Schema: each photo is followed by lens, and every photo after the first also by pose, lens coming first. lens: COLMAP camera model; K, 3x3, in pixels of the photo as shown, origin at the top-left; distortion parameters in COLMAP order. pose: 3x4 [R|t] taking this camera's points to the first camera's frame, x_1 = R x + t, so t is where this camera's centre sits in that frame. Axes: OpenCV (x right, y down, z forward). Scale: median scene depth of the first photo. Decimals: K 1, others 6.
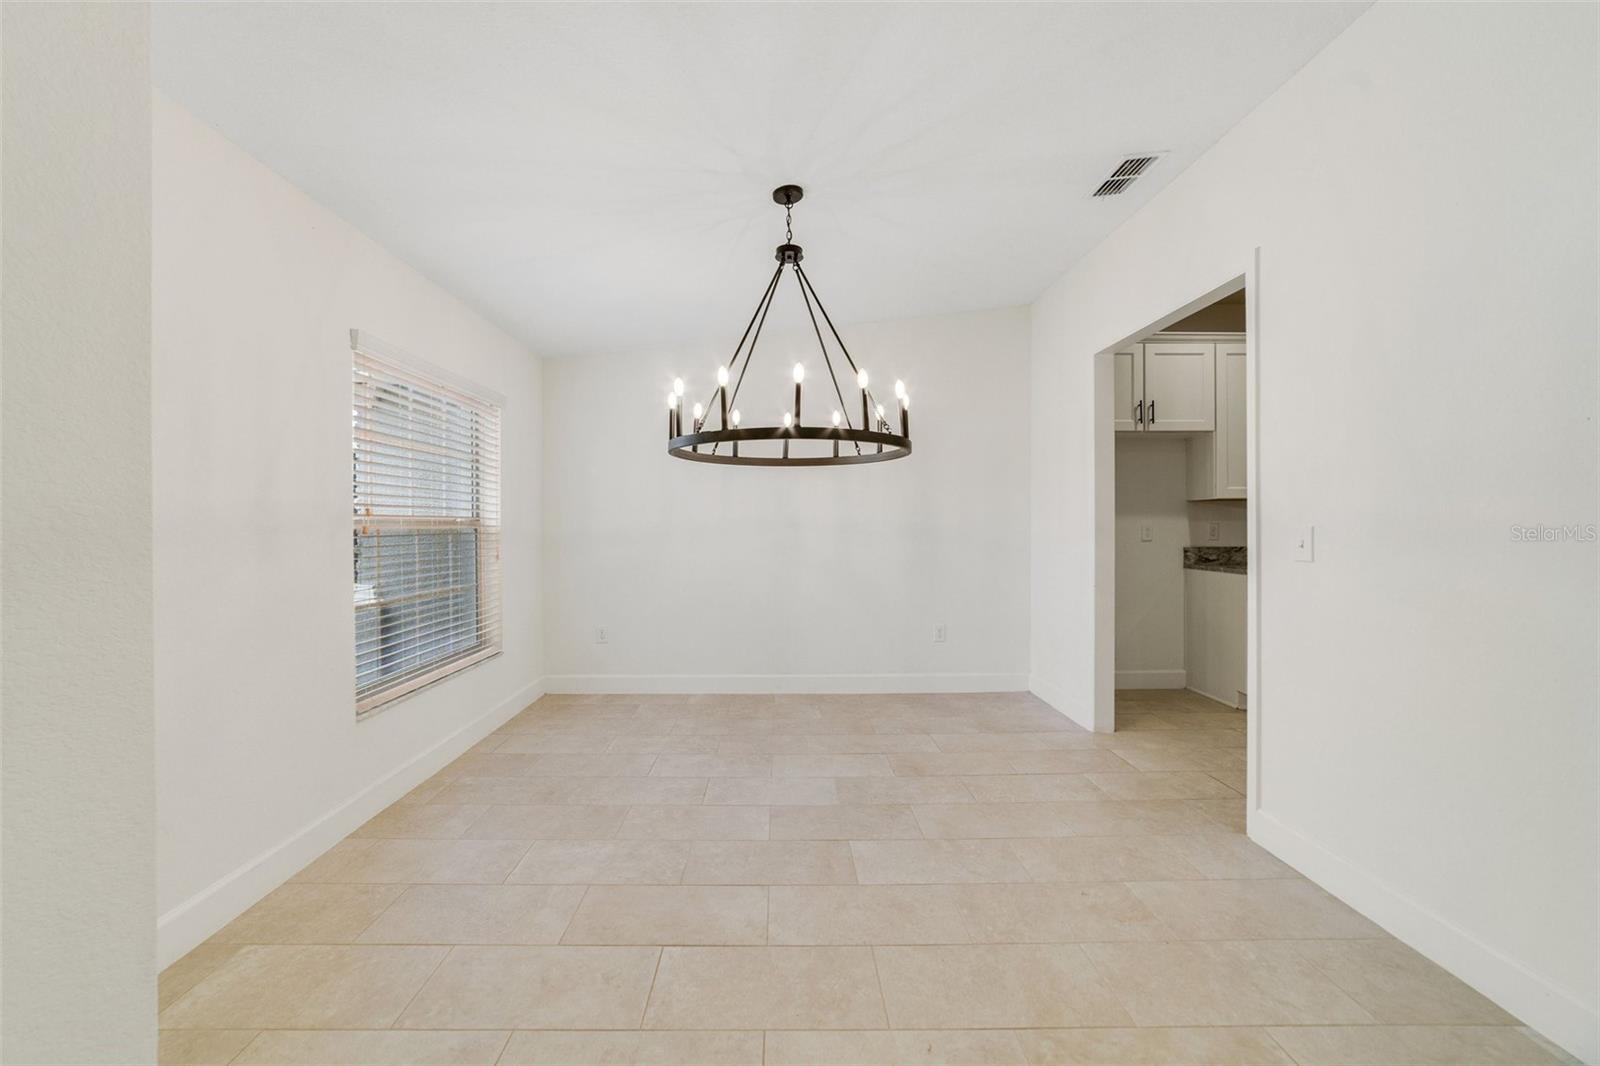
lens RADIAL K [[611.1, 0, 786.0], [0, 611.1, 527.7], [0, 0, 1]] dist [-0.032942, 0.008668]
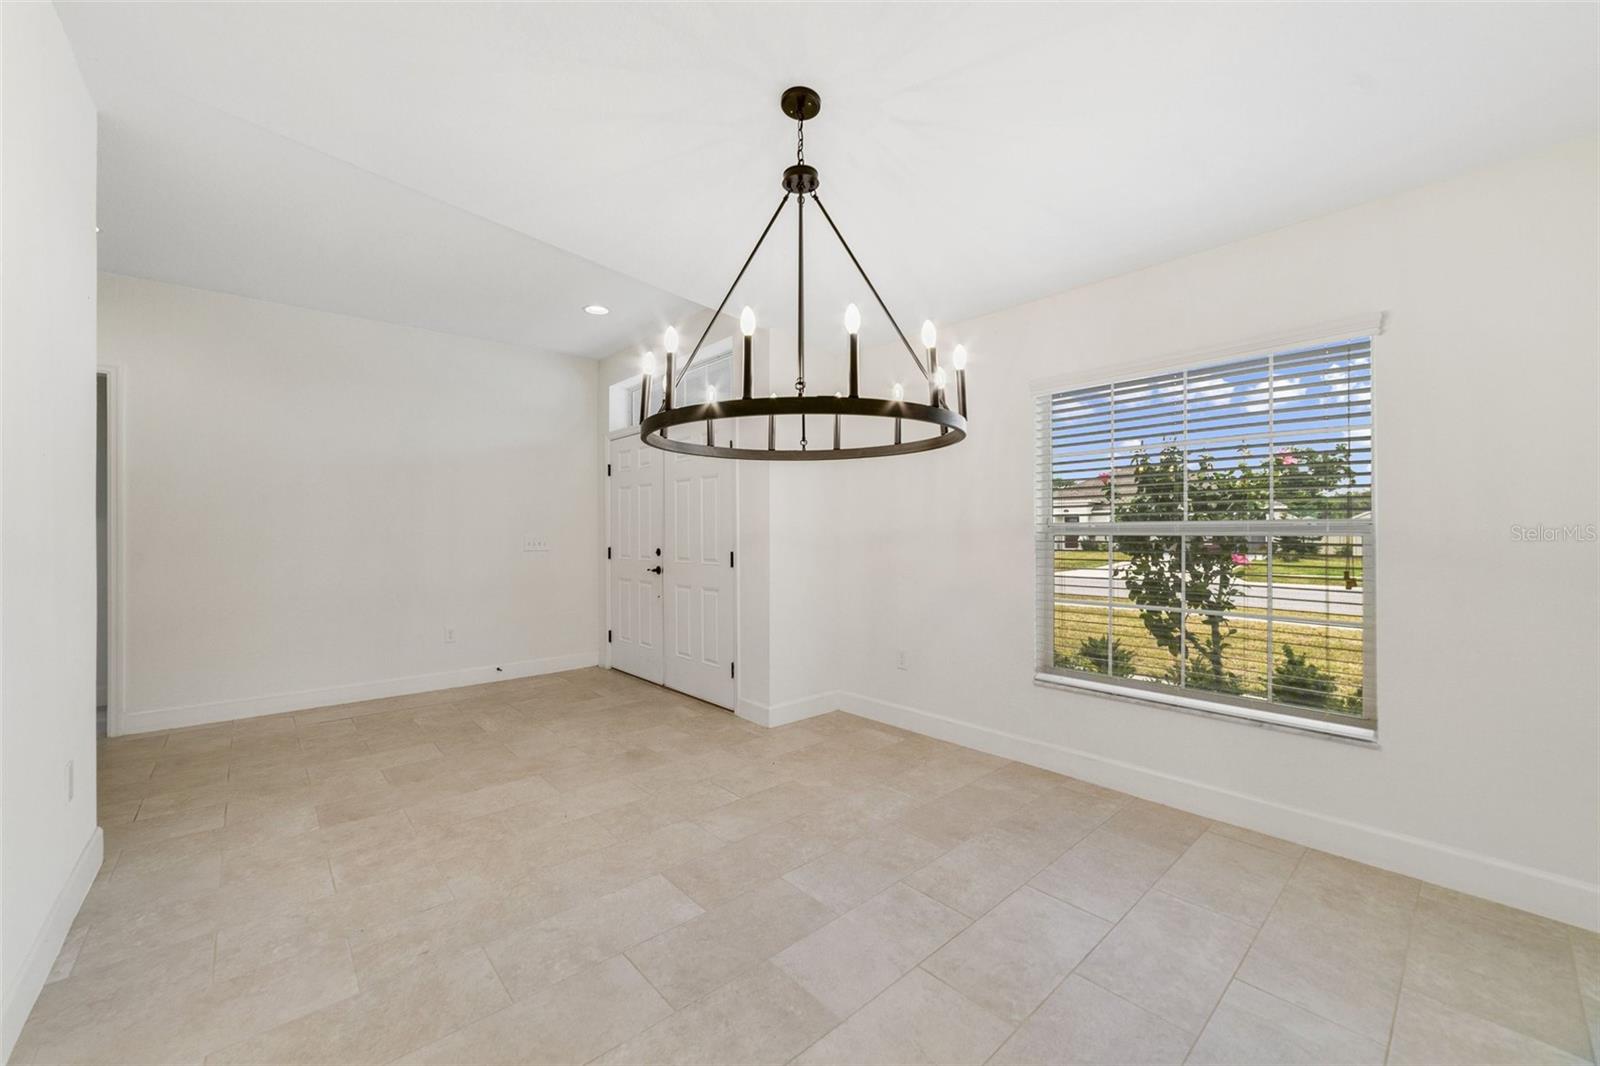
lens RADIAL K [[625.5, 0, 778.9], [0, 625.5, 519.2], [0, 0, 1]] dist [-0.009621, 0.000265]
pose [[-0.766223, -0.007308, -0.642533, 0.539992], [0.003773, 0.999867, -0.015872, -0.009479], [0.642564, -0.014586, -0.766094, 1.603168]]
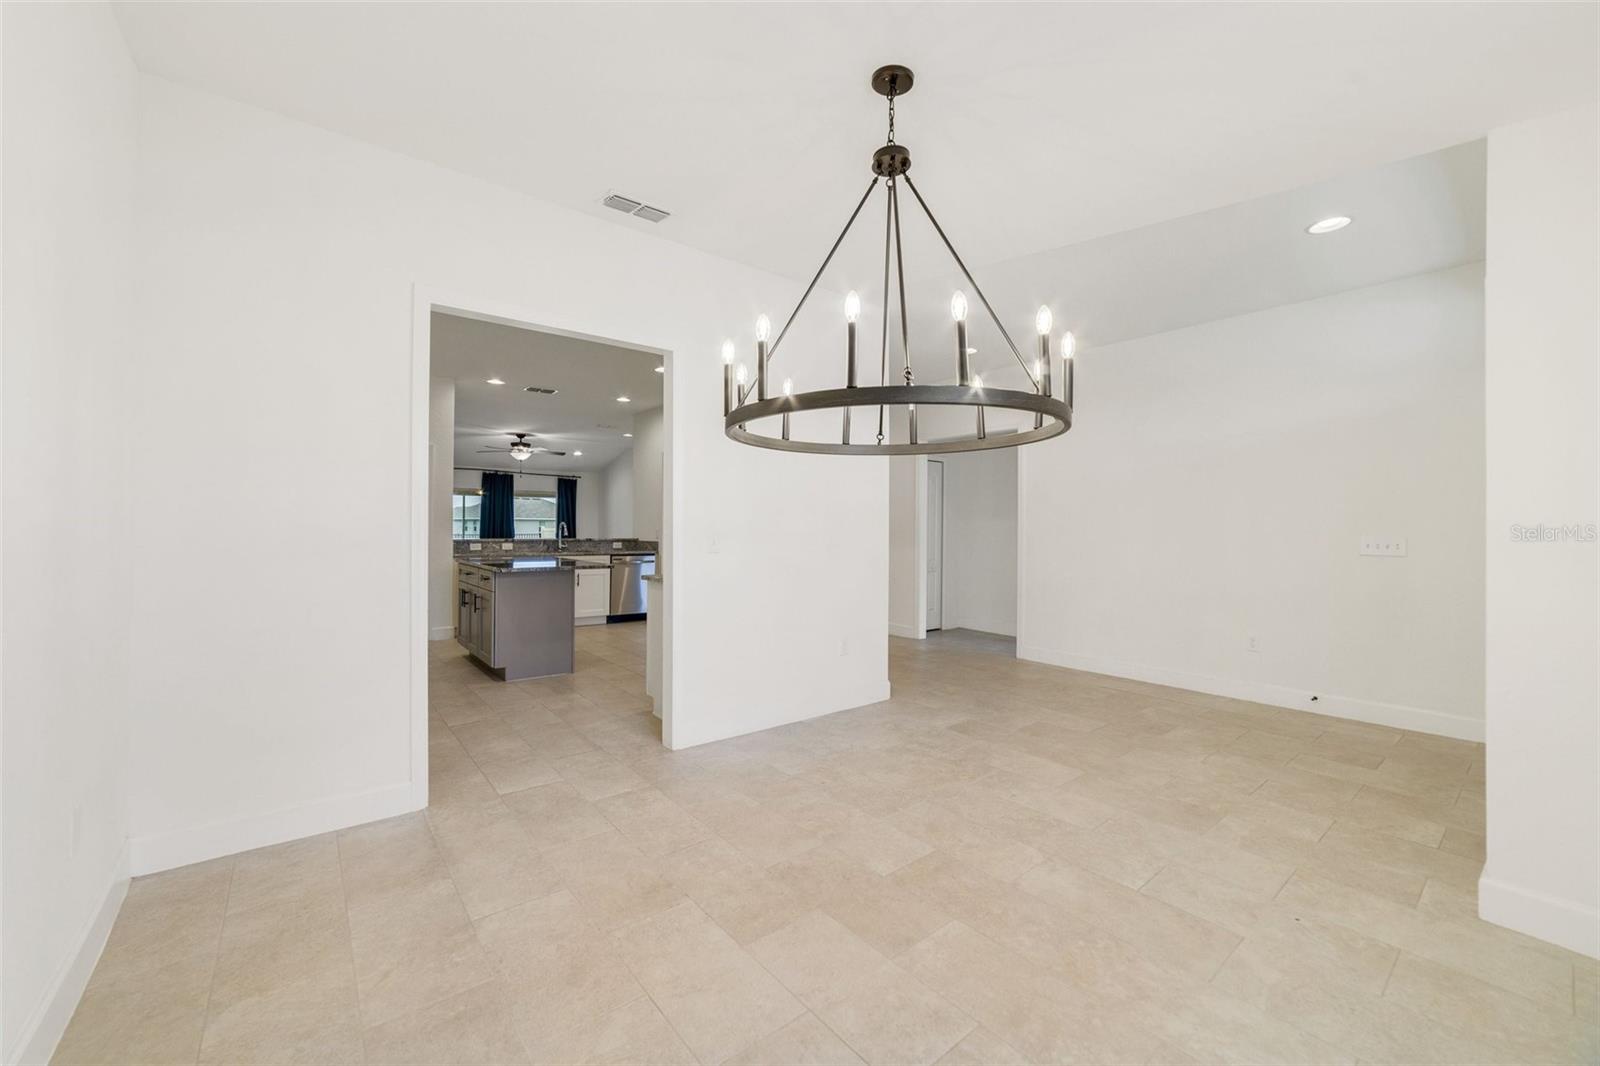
lens RADIAL K [[618.6, 0, 786.7], [0, 618.6, 527.1], [0, 0, 1]] dist [-0.018785, 0.004862]
pose [[-0.608681, 0.001997, 0.793413, -0.505021], [-0.000130, 0.999997, -0.002617, -0.007288], [-0.793415, -0.001696, -0.608678, 1.558430]]
